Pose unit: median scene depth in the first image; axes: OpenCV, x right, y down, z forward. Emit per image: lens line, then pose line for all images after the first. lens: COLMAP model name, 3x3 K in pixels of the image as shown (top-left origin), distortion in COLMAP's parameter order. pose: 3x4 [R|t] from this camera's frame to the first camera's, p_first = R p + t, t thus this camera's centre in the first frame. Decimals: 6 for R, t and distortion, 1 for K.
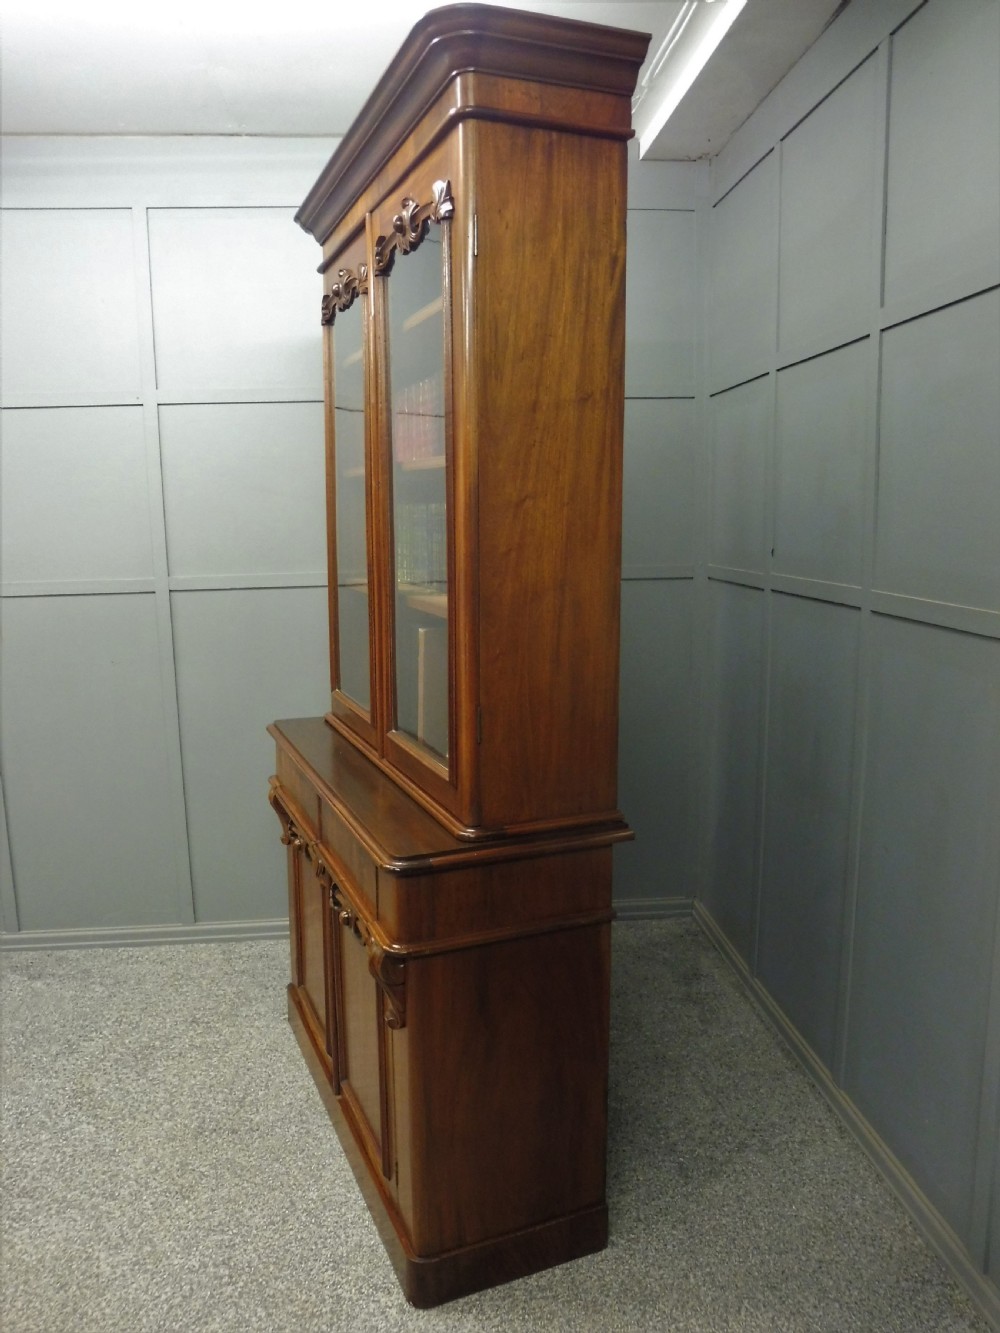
lens RADIAL K [[965.2, 0, 497.4], [0, 965.2, 672.4], [0, 0, 1]] dist [-0.056791, 0.017104]
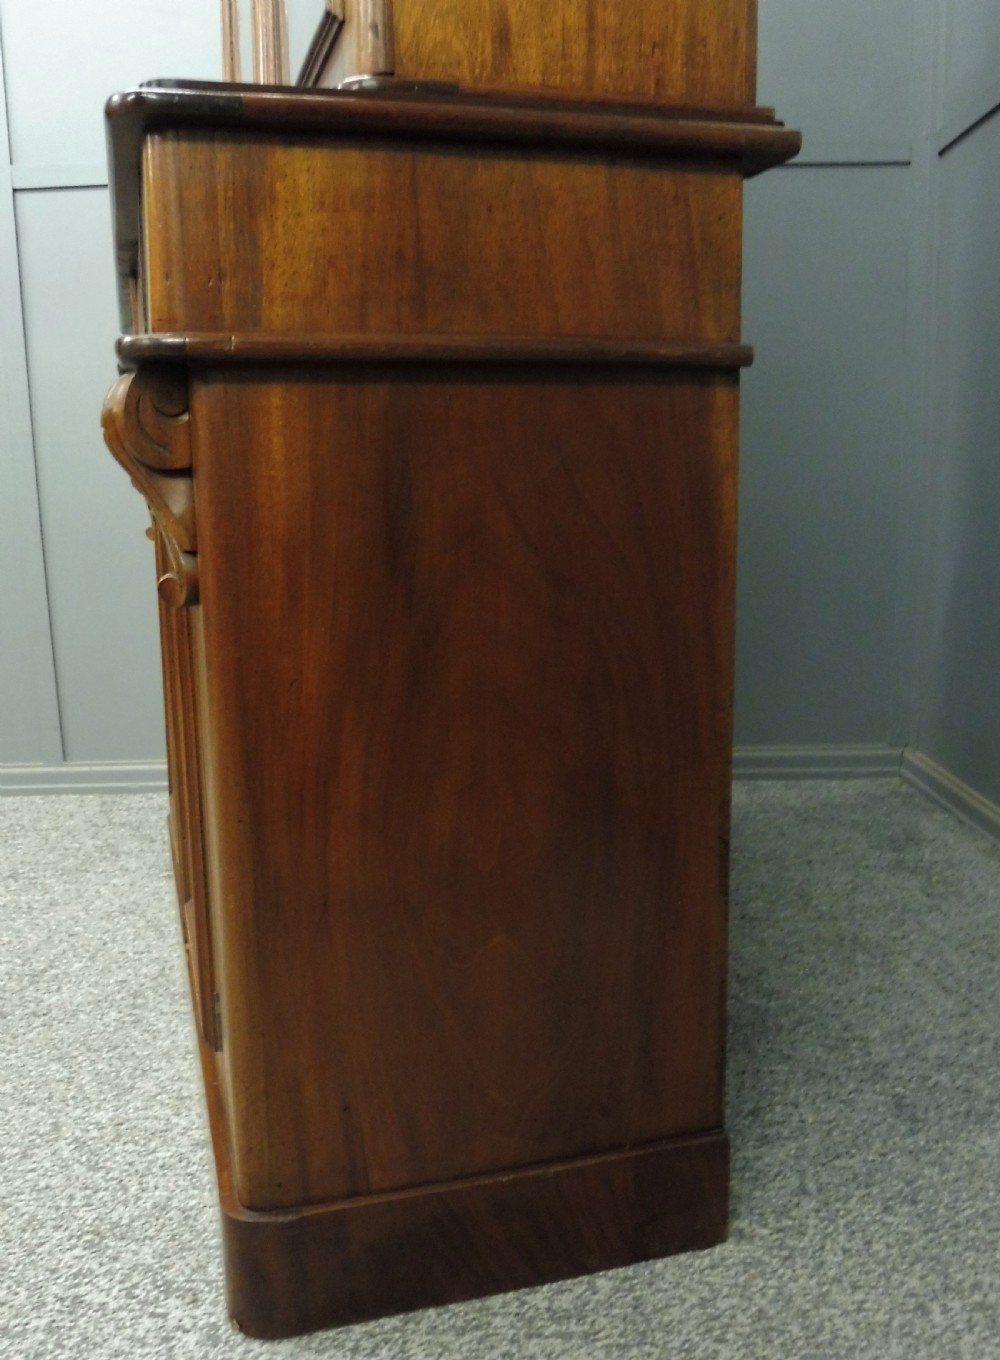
lens RADIAL K [[1207.5, 0, 494.9], [0, 1207.5, 705.1], [0, 0, 1]] dist [-0.029464, -0.037109]
pose [[0.994172, 0.010159, -0.107323, 0.062593], [-0.007648, 0.999688, 0.023782, 0.327627], [0.107531, -0.022822, 0.993940, 0.427068]]
